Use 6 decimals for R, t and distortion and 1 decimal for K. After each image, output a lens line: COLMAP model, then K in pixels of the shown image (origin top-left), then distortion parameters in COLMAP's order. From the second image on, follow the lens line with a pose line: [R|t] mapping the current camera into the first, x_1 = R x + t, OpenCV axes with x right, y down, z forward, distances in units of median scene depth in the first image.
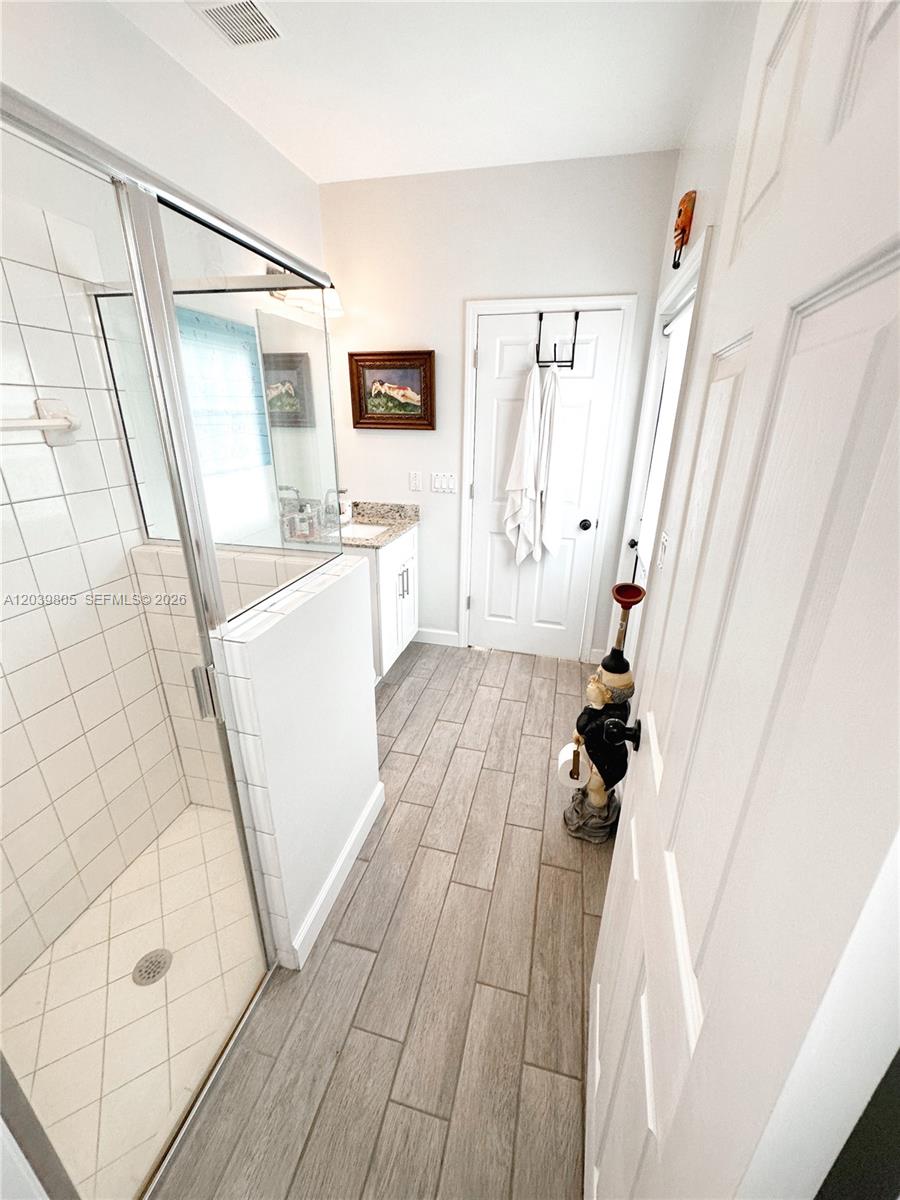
lens RADIAL K [[477.2, 0, 448.8], [0, 477.2, 595.8], [0, 0, 1]] dist [-0.001141, -0.000367]
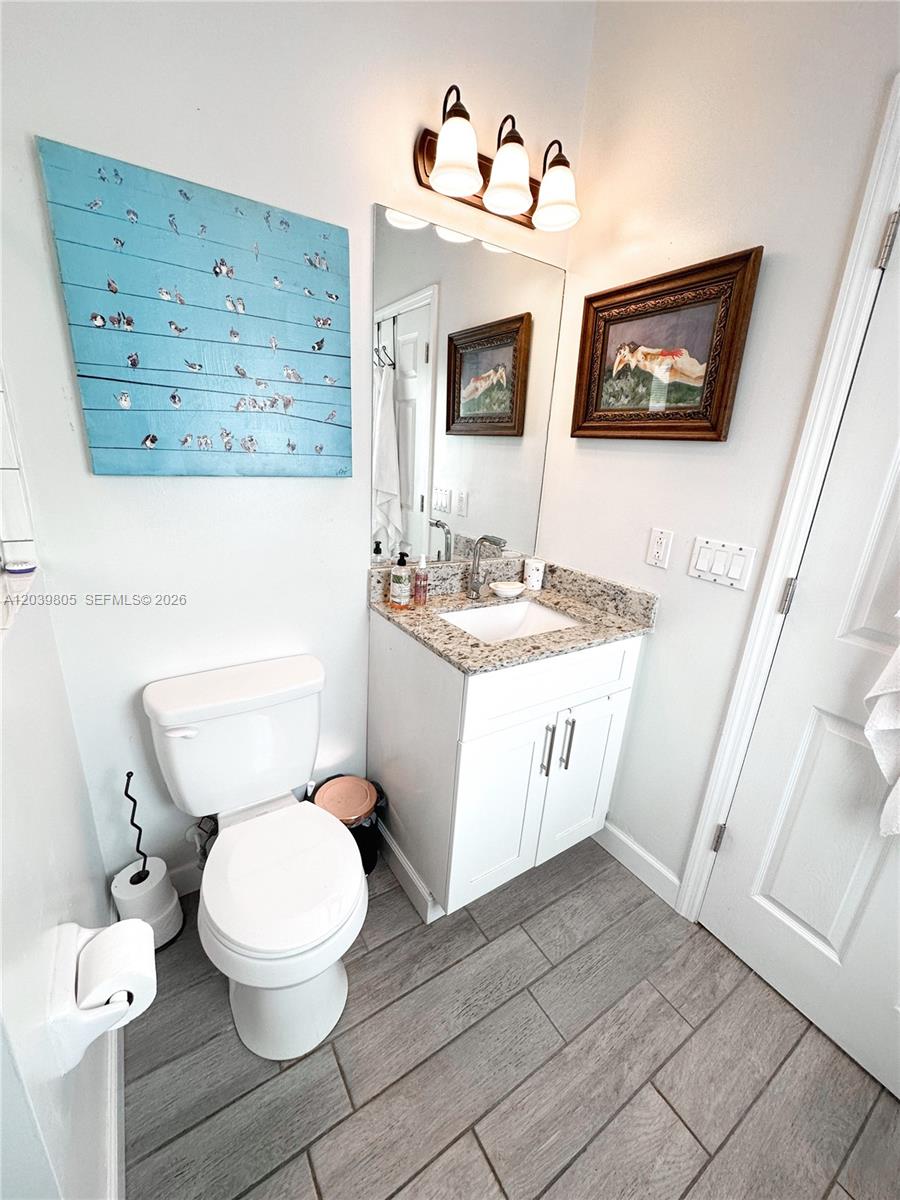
lens RADIAL K [[477.2, 0, 452.8], [0, 477.2, 599.3], [0, 0, 1]] dist [-0.001141, -0.000367]
pose [[0.735836, 0.234223, -0.635363, 0.095985], [-0.287711, 0.957513, 0.019774, -0.142620], [0.612999, 0.168251, 0.771961, 0.520750]]
